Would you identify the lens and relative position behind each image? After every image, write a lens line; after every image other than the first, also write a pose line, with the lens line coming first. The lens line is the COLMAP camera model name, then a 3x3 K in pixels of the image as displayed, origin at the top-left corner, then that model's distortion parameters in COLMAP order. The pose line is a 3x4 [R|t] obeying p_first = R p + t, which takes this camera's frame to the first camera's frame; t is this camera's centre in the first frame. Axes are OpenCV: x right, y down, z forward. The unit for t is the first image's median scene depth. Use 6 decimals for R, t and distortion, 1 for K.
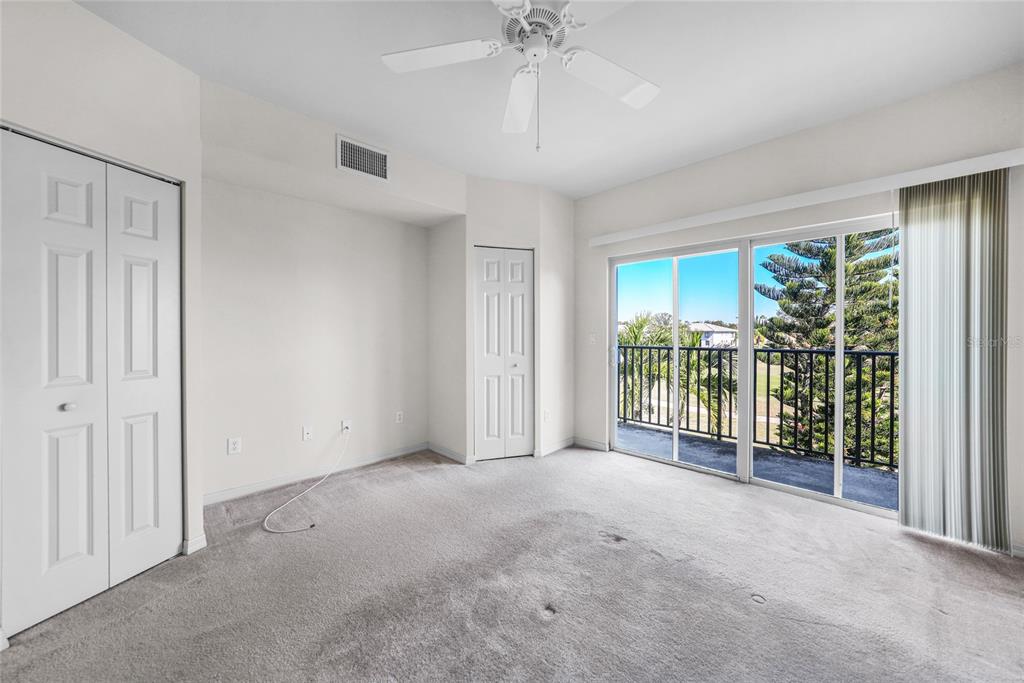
lens RADIAL K [[361.3, 0, 519.7], [0, 361.3, 339.0], [0, 0, 1]] dist [-0.028751, 0.006801]
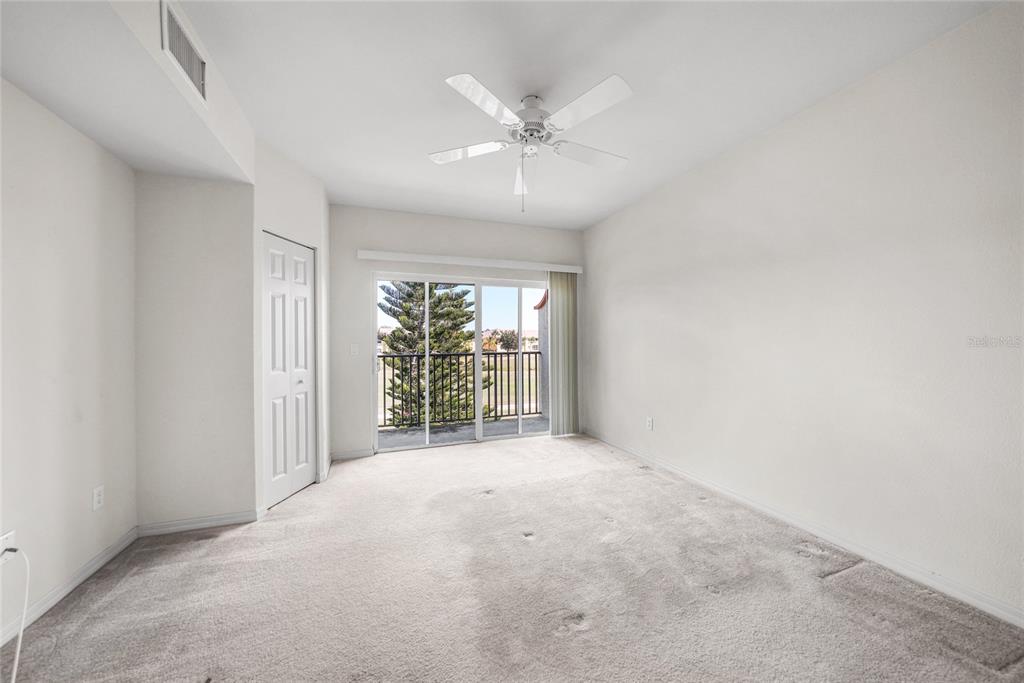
lens RADIAL K [[359.5, 0, 512.0], [0, 359.5, 341.5], [0, 0, 1]] dist [-0.030381, 0.007186]
pose [[0.416969, -0.000249, 0.908921, -0.565693], [0.018680, 0.999791, -0.008296, -0.005644], [-0.908729, 0.020438, 0.416887, 0.197223]]
